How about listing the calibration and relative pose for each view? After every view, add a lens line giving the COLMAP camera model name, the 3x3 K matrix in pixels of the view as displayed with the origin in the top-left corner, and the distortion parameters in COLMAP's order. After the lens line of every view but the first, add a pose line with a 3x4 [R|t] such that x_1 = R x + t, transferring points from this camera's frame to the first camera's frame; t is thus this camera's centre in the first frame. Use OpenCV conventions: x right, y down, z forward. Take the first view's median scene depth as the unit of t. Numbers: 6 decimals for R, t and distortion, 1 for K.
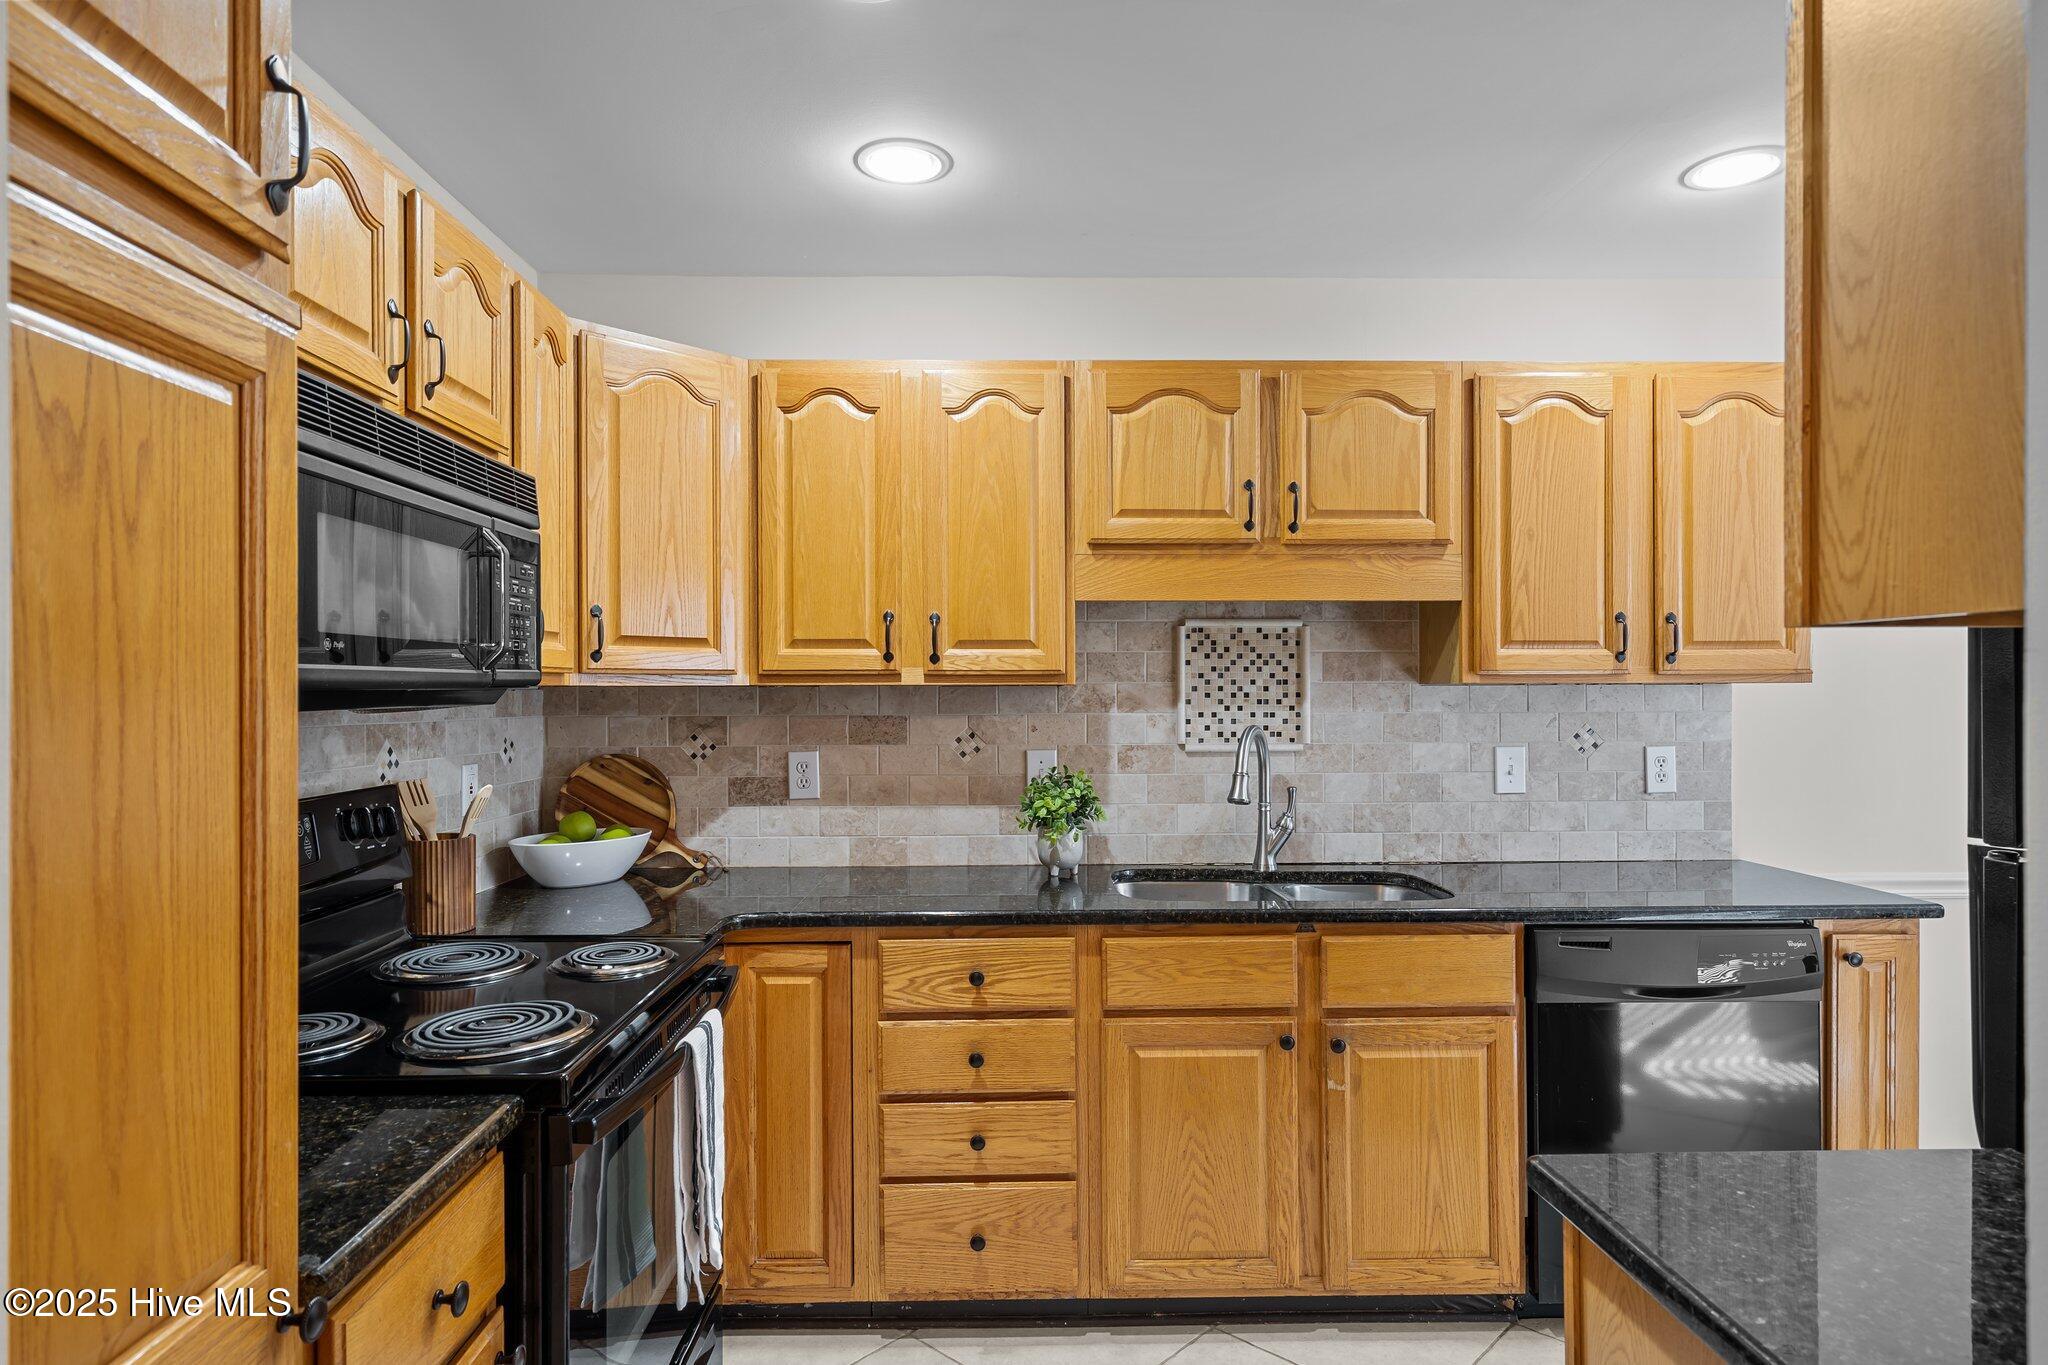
lens RADIAL K [[1150.9, 0, 1023.5], [0, 1150.9, 642.5], [0, 0, 1]] dist [0.010321, -0.000380]
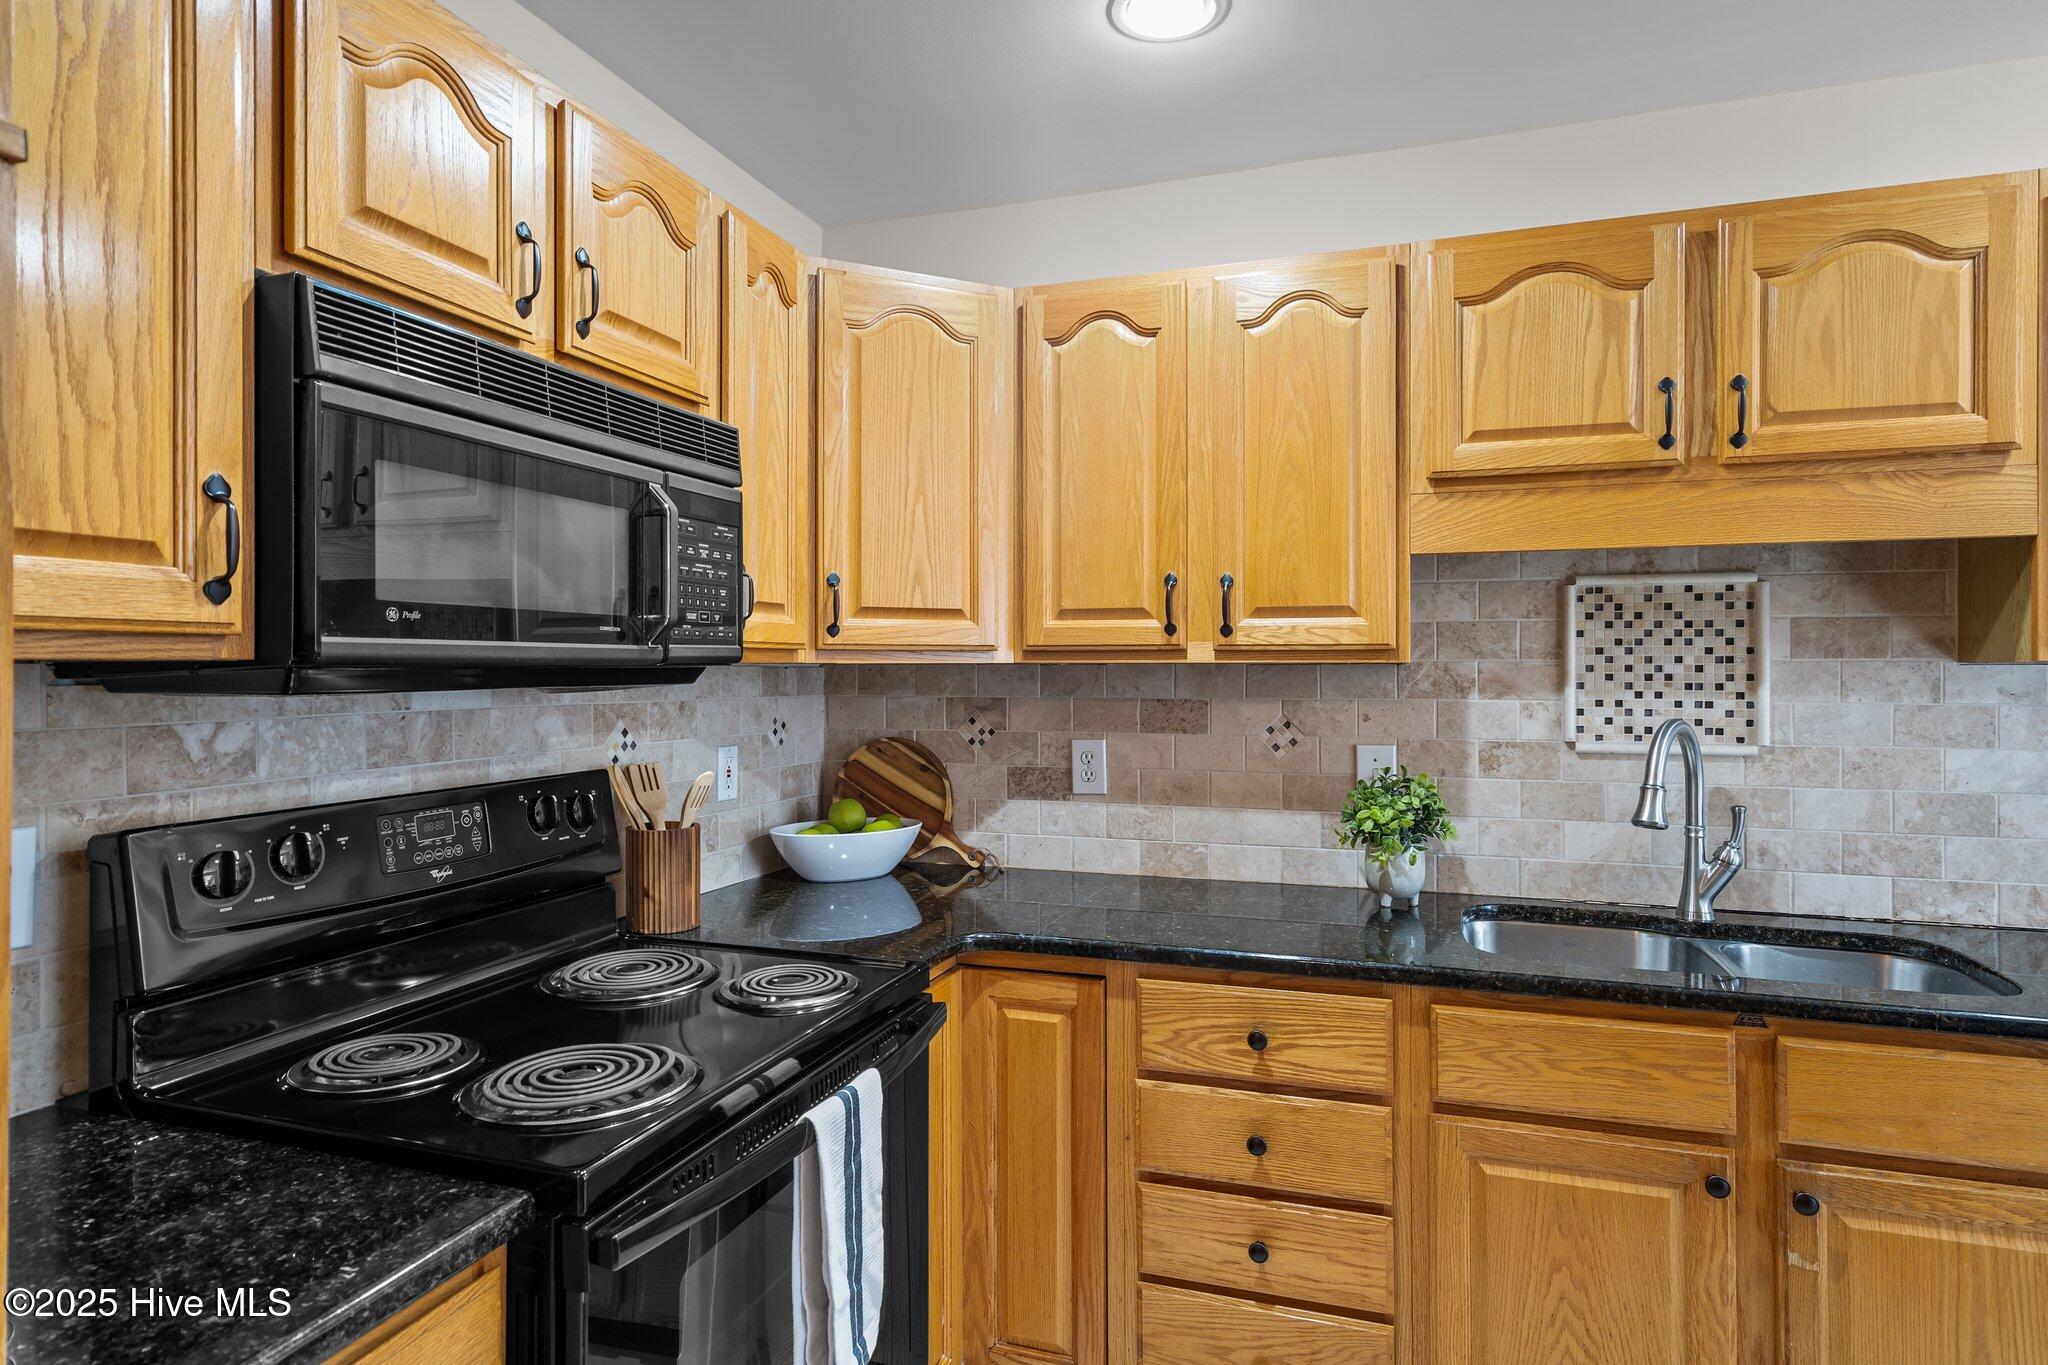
lens RADIAL K [[1150.9, 0, 1023.5], [0, 1150.9, 642.5], [0, 0, 1]] dist [0.010321, -0.000380]
pose [[0.939010, -0.004881, -0.343856, 0.067618], [0.011538, 0.999784, 0.017315, 0.006691], [0.343698, -0.020226, 0.938863, 0.187232]]
